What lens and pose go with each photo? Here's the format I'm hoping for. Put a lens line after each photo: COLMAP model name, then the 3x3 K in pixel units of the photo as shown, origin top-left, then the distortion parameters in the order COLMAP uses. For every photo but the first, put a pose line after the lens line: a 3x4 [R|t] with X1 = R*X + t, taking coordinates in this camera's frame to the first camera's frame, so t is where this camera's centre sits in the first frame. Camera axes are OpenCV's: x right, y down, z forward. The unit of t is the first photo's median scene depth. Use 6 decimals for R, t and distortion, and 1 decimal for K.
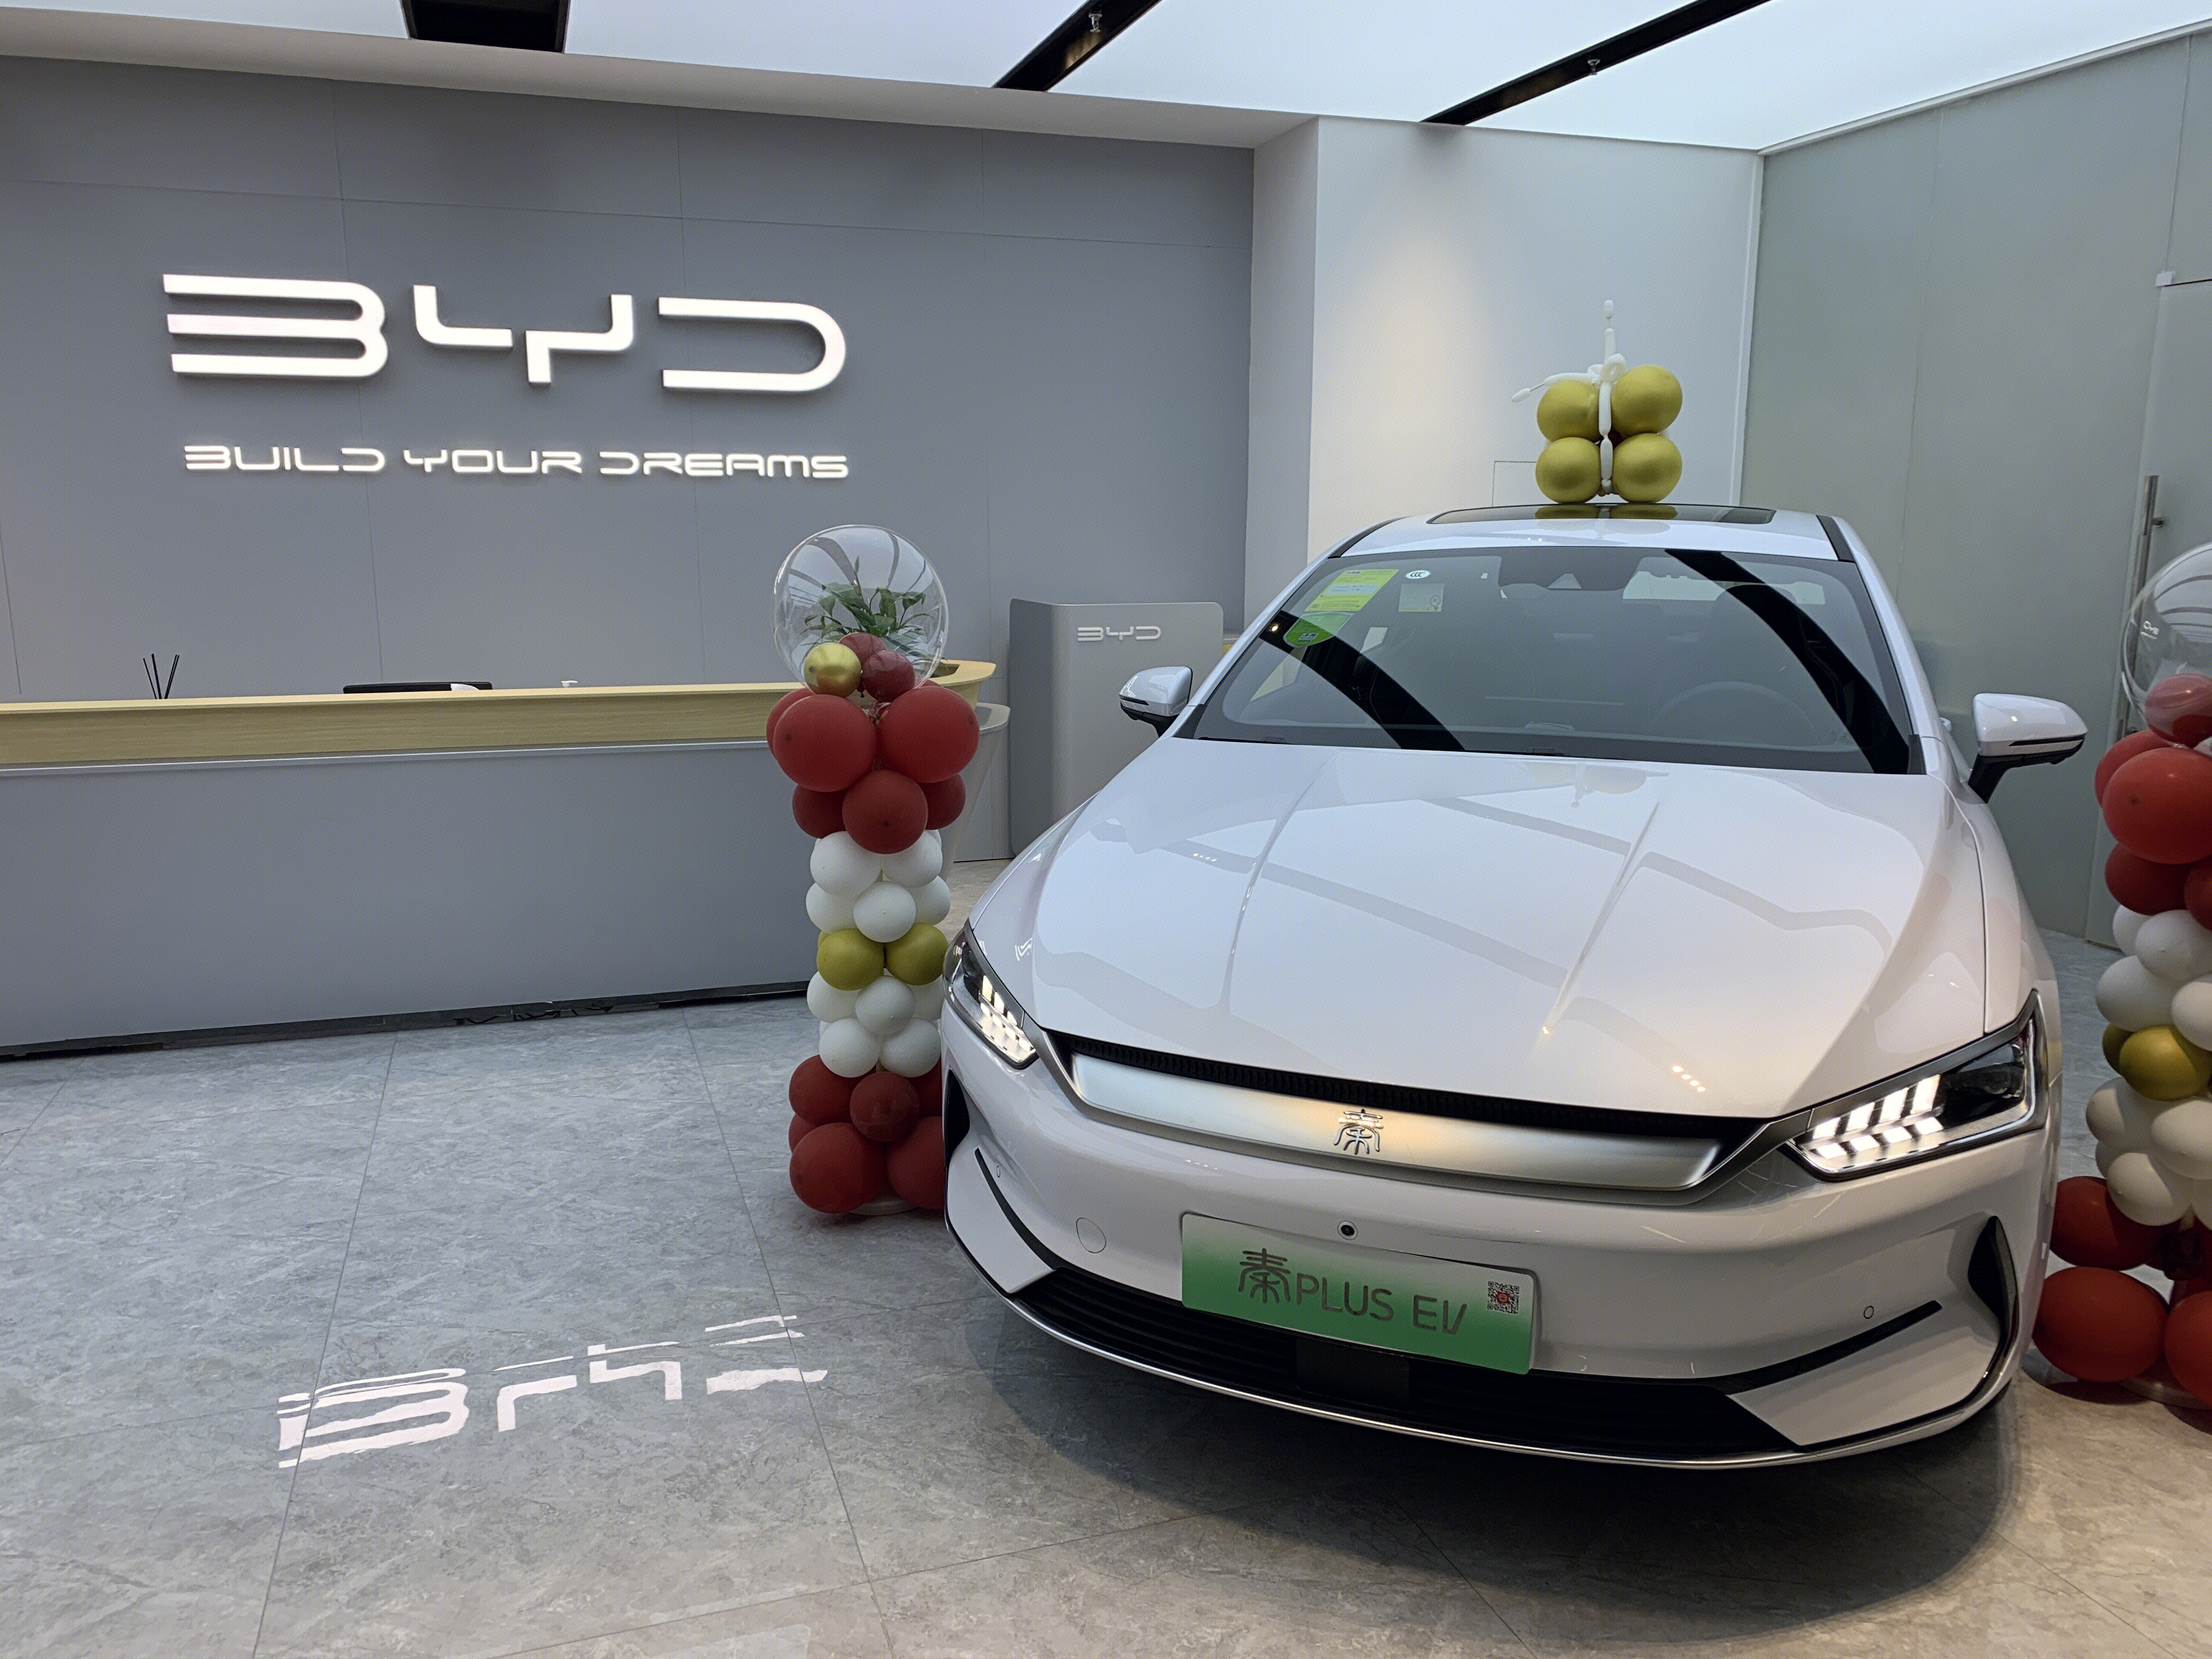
lens RADIAL K [[1756.9, 0, 1106.0], [0, 1756.9, 829.5], [0, 0, 1]] dist [0.033363, -0.007311]
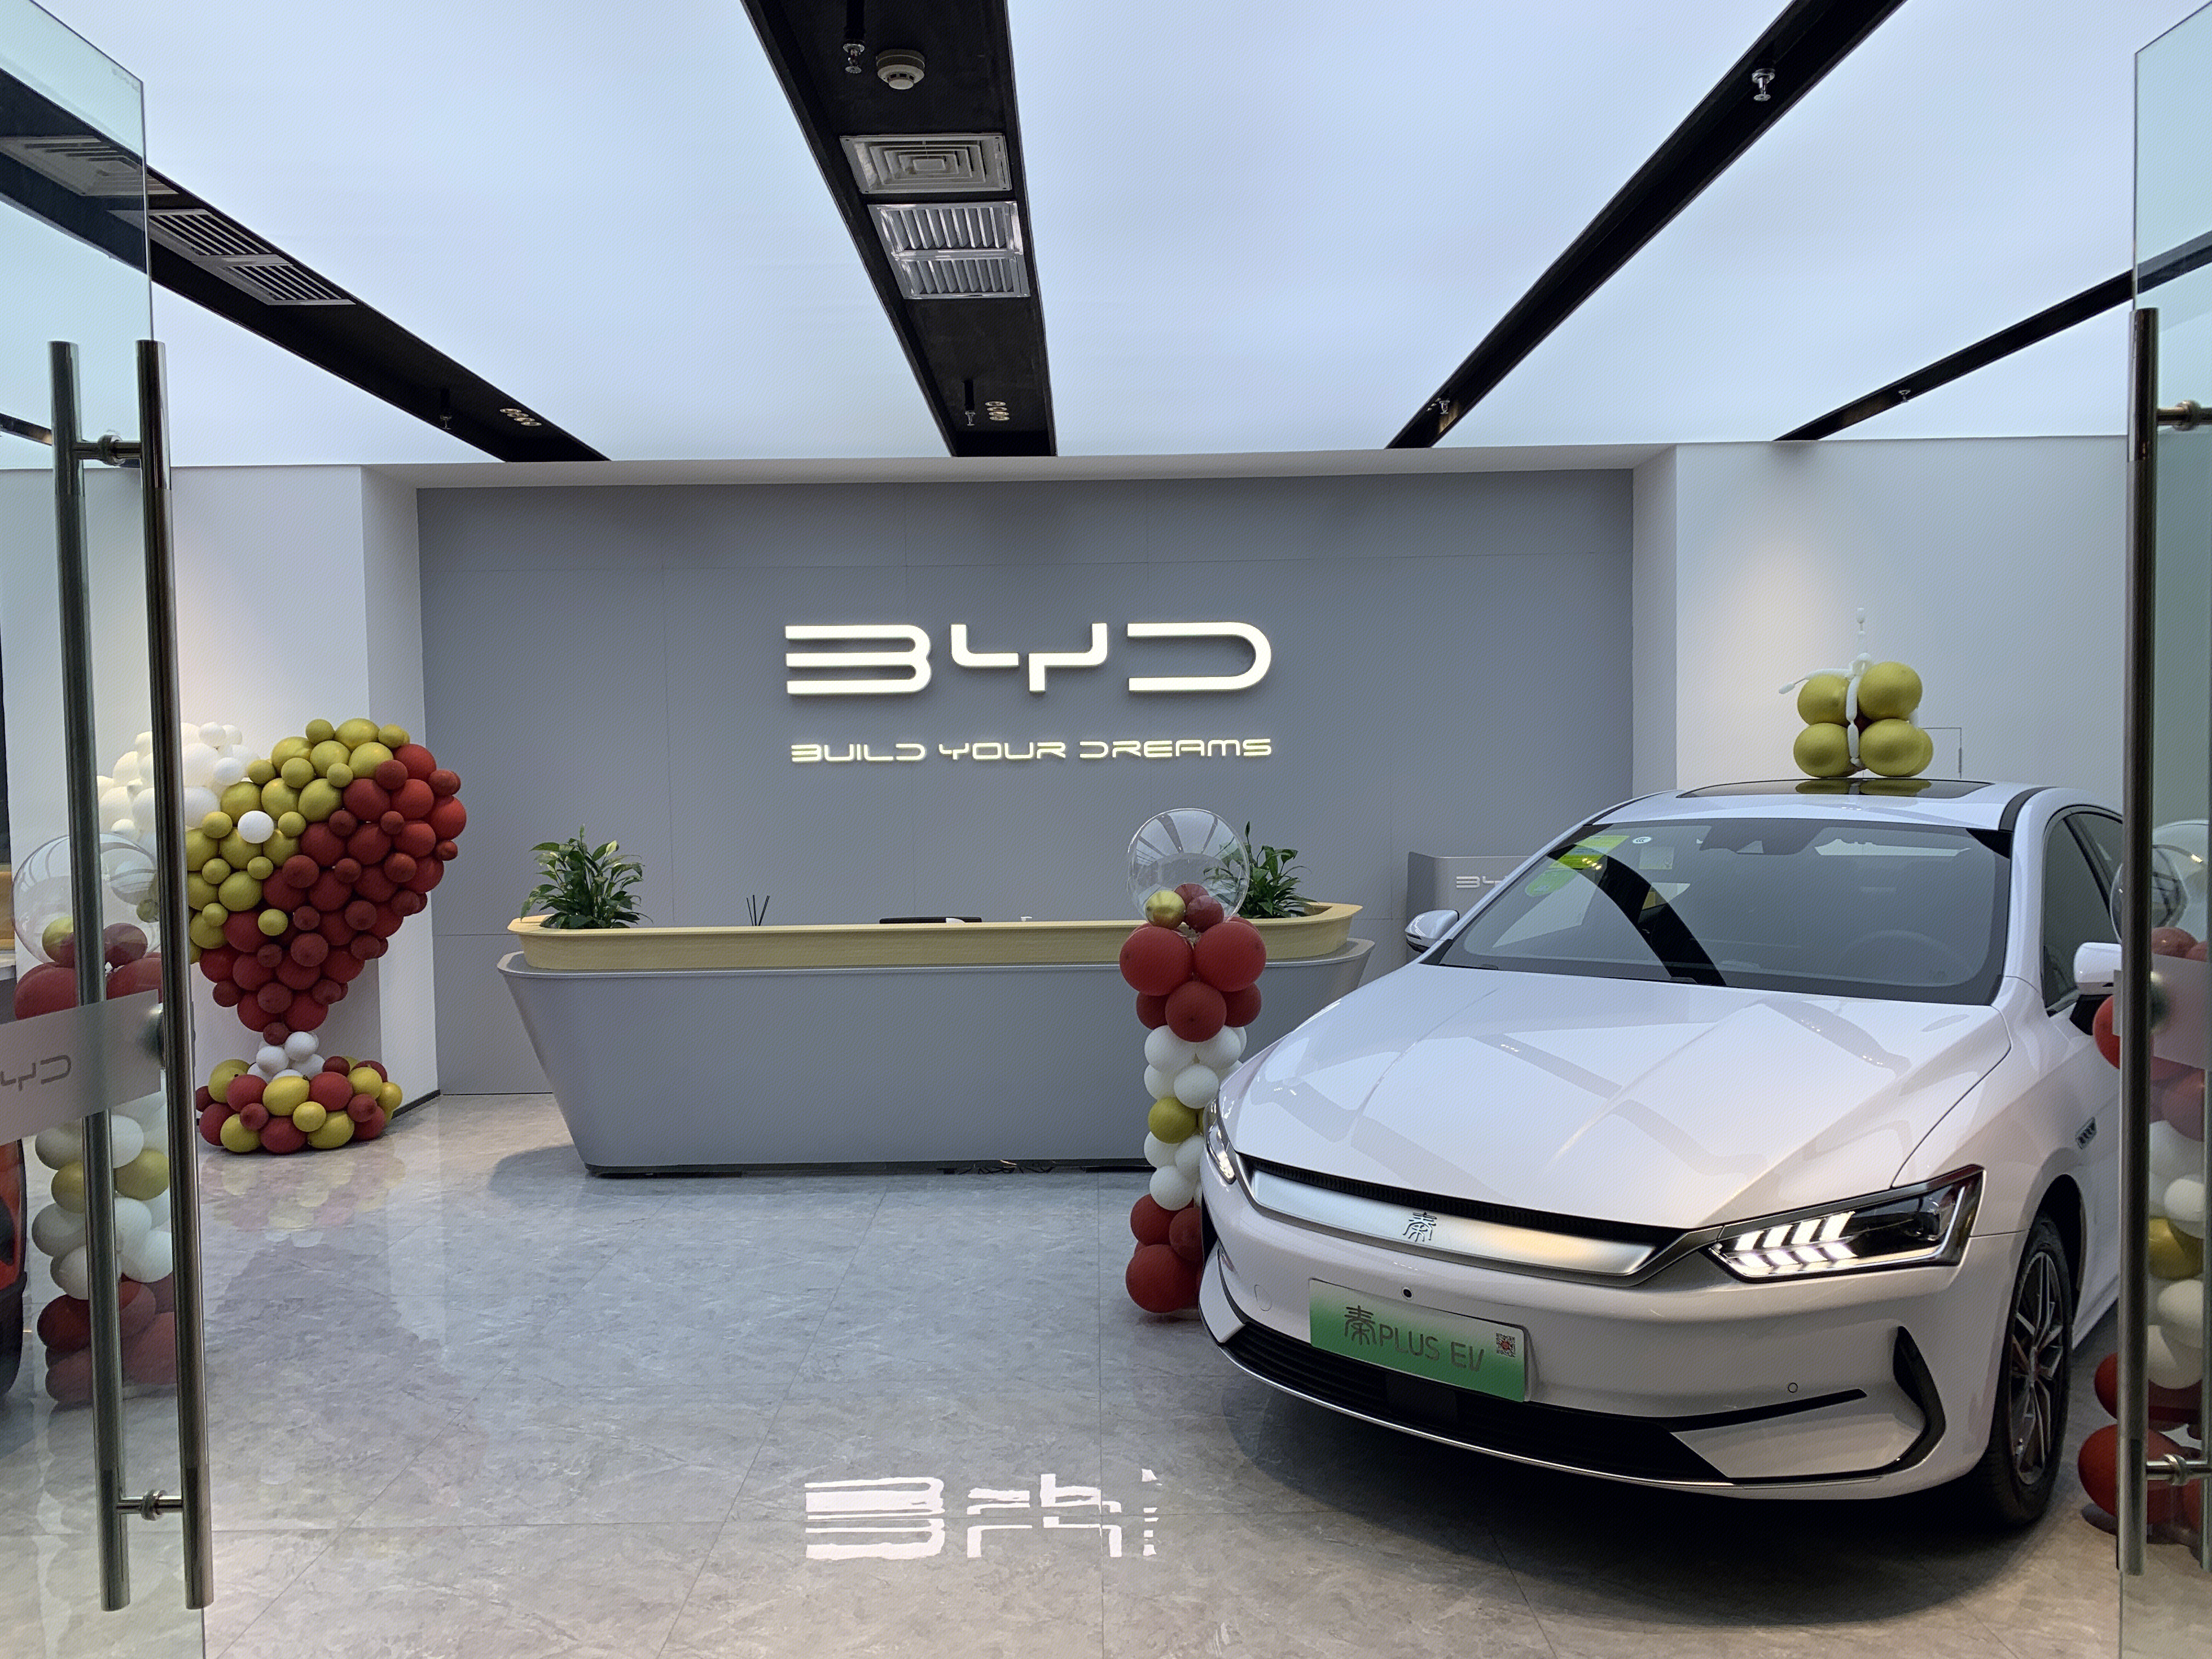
lens RADIAL K [[1789.6, 0, 1106.0], [0, 1789.6, 829.5], [0, 0, 1]] dist [0.105081, -0.094572]
pose [[0.948449, -0.003885, -0.316907, 0.223707], [-0.039617, 0.990629, -0.130710, 0.030140], [0.314445, 0.136527, 0.939407, -0.326352]]
